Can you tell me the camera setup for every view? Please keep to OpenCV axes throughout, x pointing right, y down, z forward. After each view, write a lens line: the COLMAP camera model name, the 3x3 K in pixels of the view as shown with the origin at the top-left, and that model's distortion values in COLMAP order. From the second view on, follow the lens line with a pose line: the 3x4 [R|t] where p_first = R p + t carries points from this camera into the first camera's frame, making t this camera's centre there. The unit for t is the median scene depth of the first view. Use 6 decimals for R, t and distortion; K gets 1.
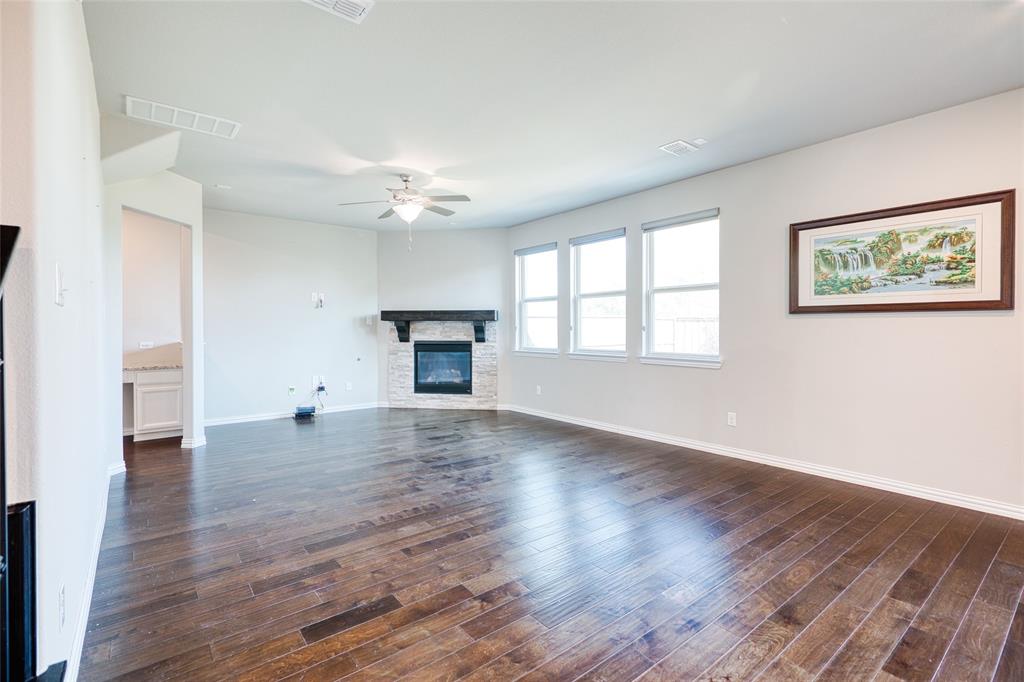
lens RADIAL K [[470.9, 0, 510.9], [0, 470.9, 333.4], [0, 0, 1]] dist [-0.000563, 0.002246]
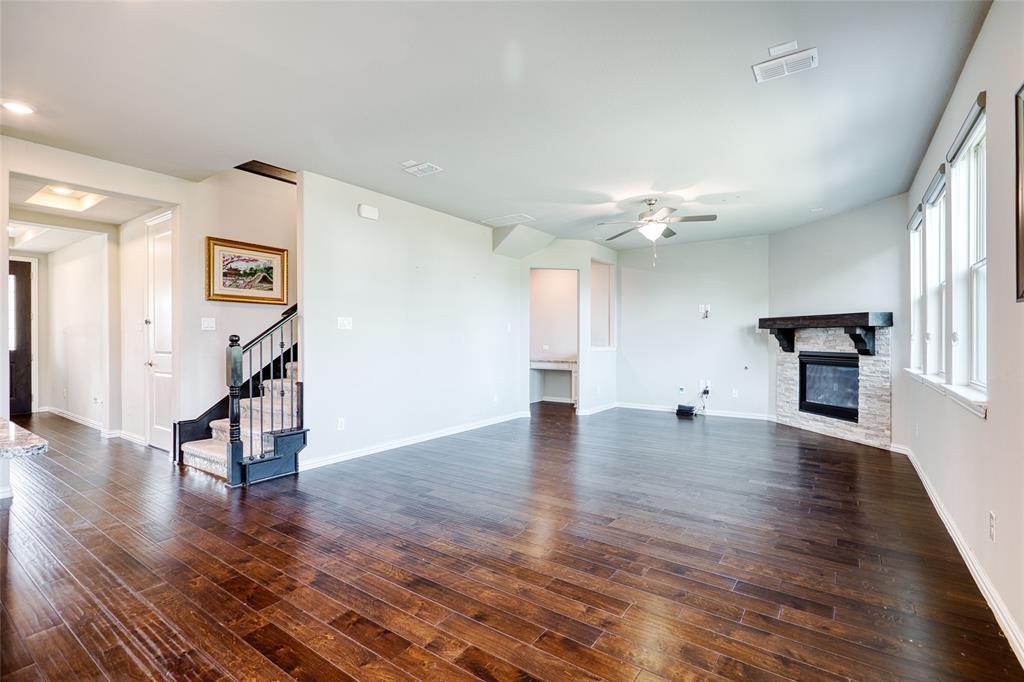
lens RADIAL K [[470.9, 0, 516.5], [0, 470.9, 343.3], [0, 0, 1]] dist [-0.000563, 0.002246]
pose [[0.285520, 0.012305, -0.958294, 0.491826], [-0.010168, 0.999900, 0.009809, -0.002301], [0.958319, 0.006944, 0.285616, 0.247948]]
